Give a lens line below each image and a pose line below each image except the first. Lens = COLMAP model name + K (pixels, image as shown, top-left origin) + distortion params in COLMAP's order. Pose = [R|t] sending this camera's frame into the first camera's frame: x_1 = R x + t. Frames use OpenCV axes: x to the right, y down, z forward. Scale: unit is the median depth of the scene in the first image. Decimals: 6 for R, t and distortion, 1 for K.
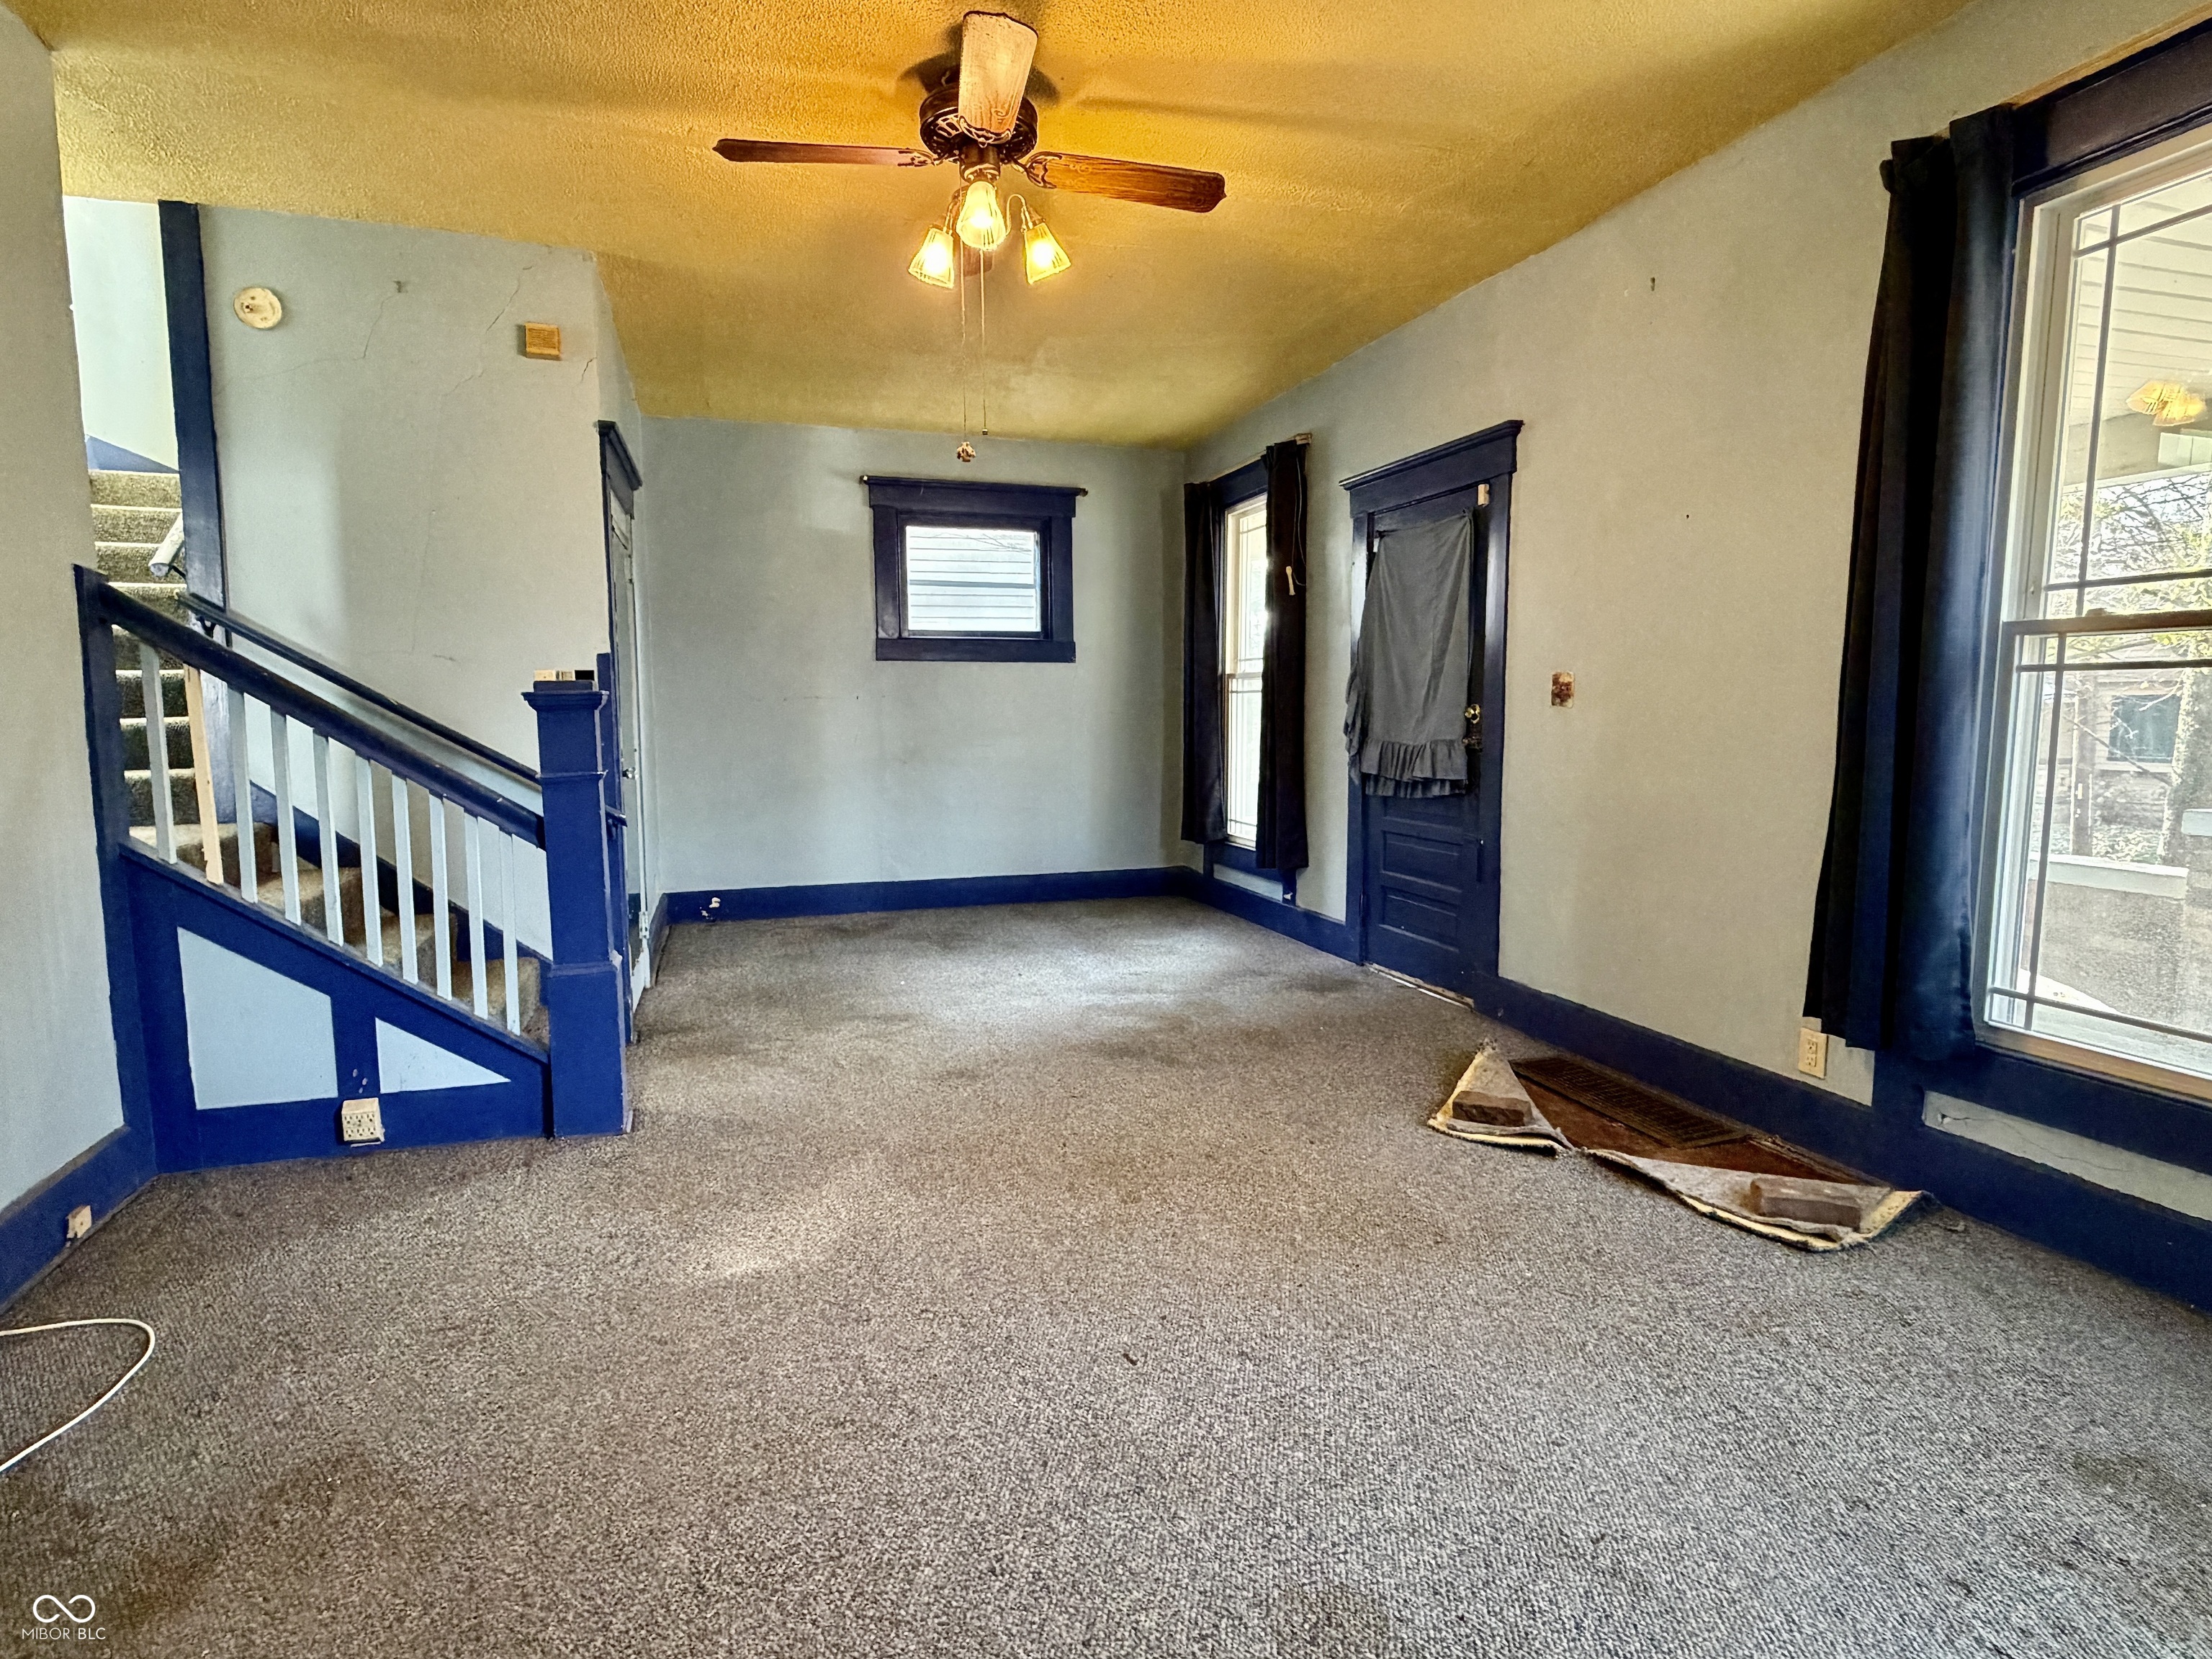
lens RADIAL K [[1174.0, 0, 1107.7], [0, 1174.0, 830.3], [0, 0, 1]] dist [-0.001311, -0.000410]
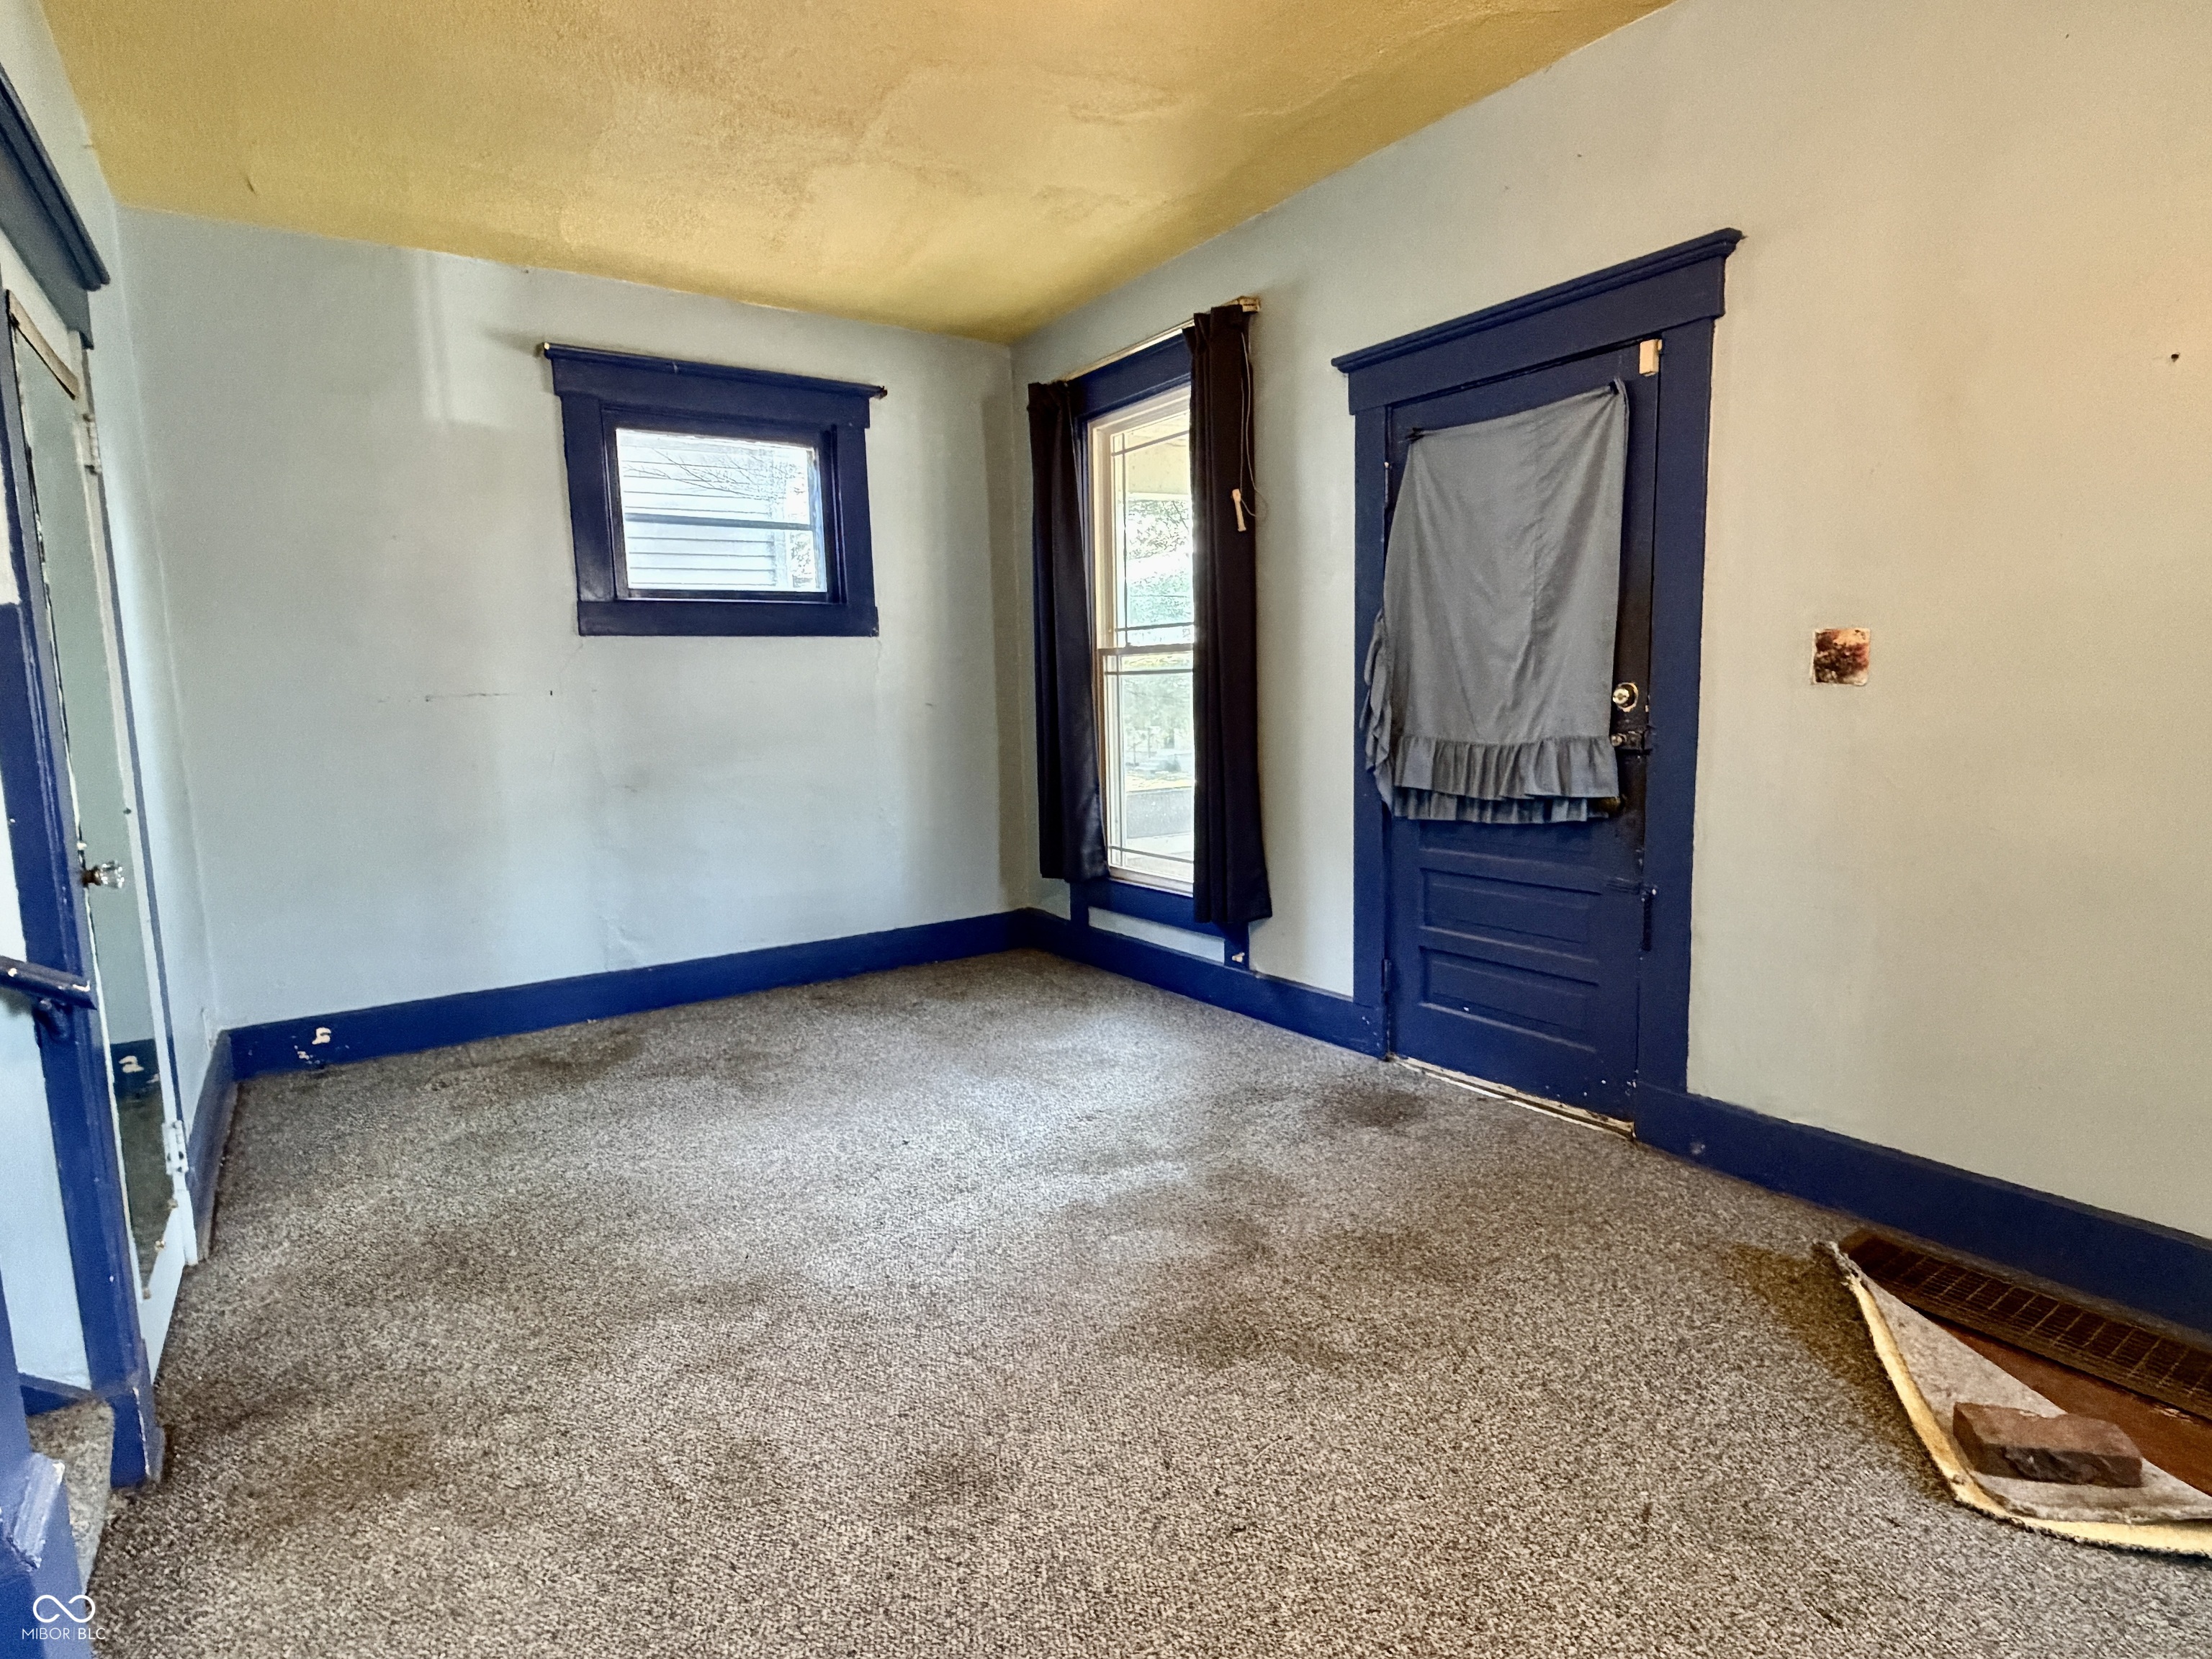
lens RADIAL K [[1174.0, 0, 1102.9], [0, 1174.0, 834.6], [0, 0, 1]] dist [-0.001311, -0.000410]
pose [[0.960362, -0.056518, 0.272965, -0.127484], [0.051658, 0.998353, 0.024965, -0.044483], [-0.273926, -0.009874, 0.961700, 0.367438]]
